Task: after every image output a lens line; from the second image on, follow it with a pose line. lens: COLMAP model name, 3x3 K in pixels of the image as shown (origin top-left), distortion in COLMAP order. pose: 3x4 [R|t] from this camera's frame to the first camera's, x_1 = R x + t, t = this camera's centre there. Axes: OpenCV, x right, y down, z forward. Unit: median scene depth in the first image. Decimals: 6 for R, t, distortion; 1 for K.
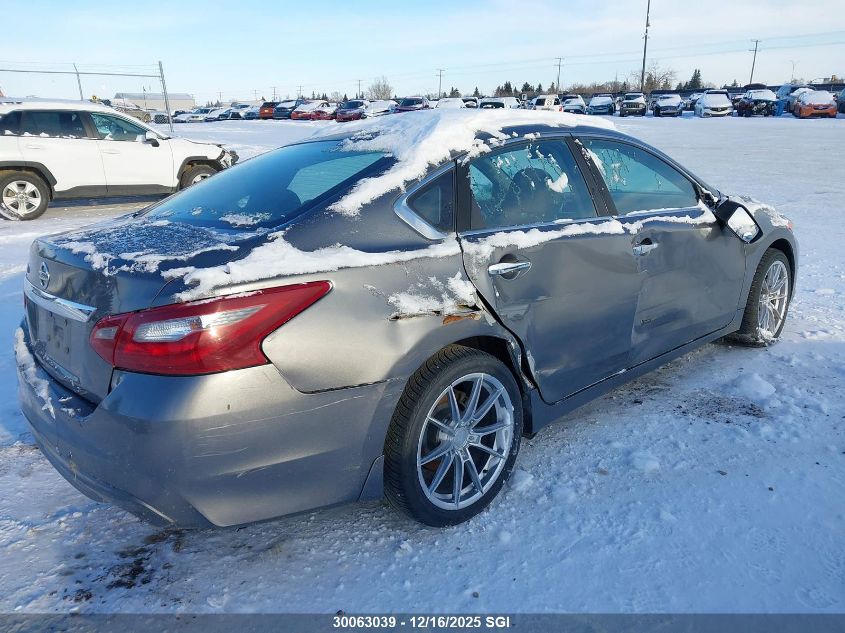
lens RADIAL K [[667.4, 0, 426.0], [0, 667.4, 319.5], [0, 0, 1]] dist [0.053926, -0.059908]
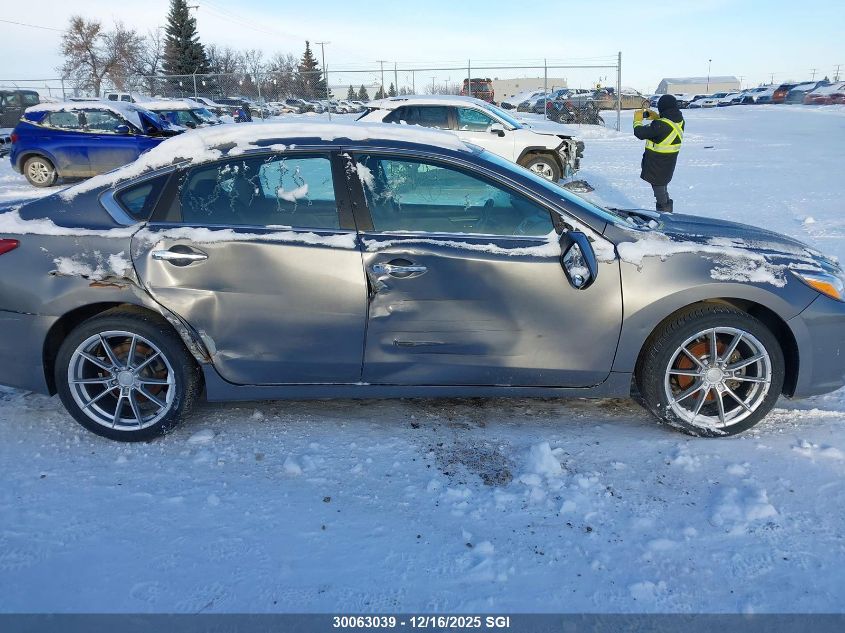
lens RADIAL K [[667.4, 0, 427.3], [0, 667.4, 318.9], [0, 0, 1]] dist [0.053926, -0.059908]
pose [[0.724403, 0.208081, -0.657223, 1.109846], [-0.193738, 0.976385, 0.095589, -0.148661], [0.661593, 0.058084, 0.747610, 0.340652]]
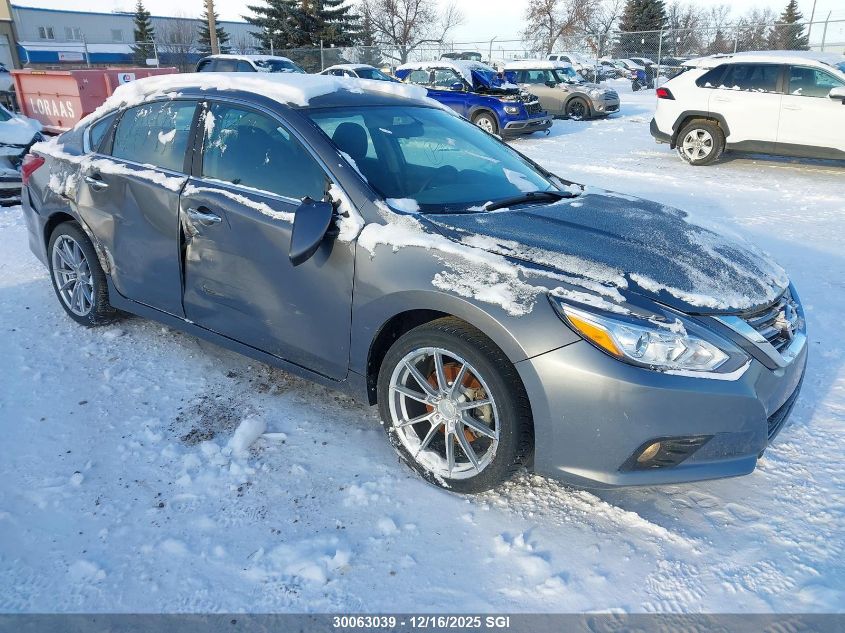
lens RADIAL K [[667.4, 0, 425.8], [0, 667.4, 313.6], [0, 0, 1]] dist [0.053926, -0.059908]
pose [[0.145539, 0.343724, -0.927724, 1.491268], [-0.285623, 0.912379, 0.293231, -0.398653], [0.947226, 0.222303, 0.230963, 1.227696]]
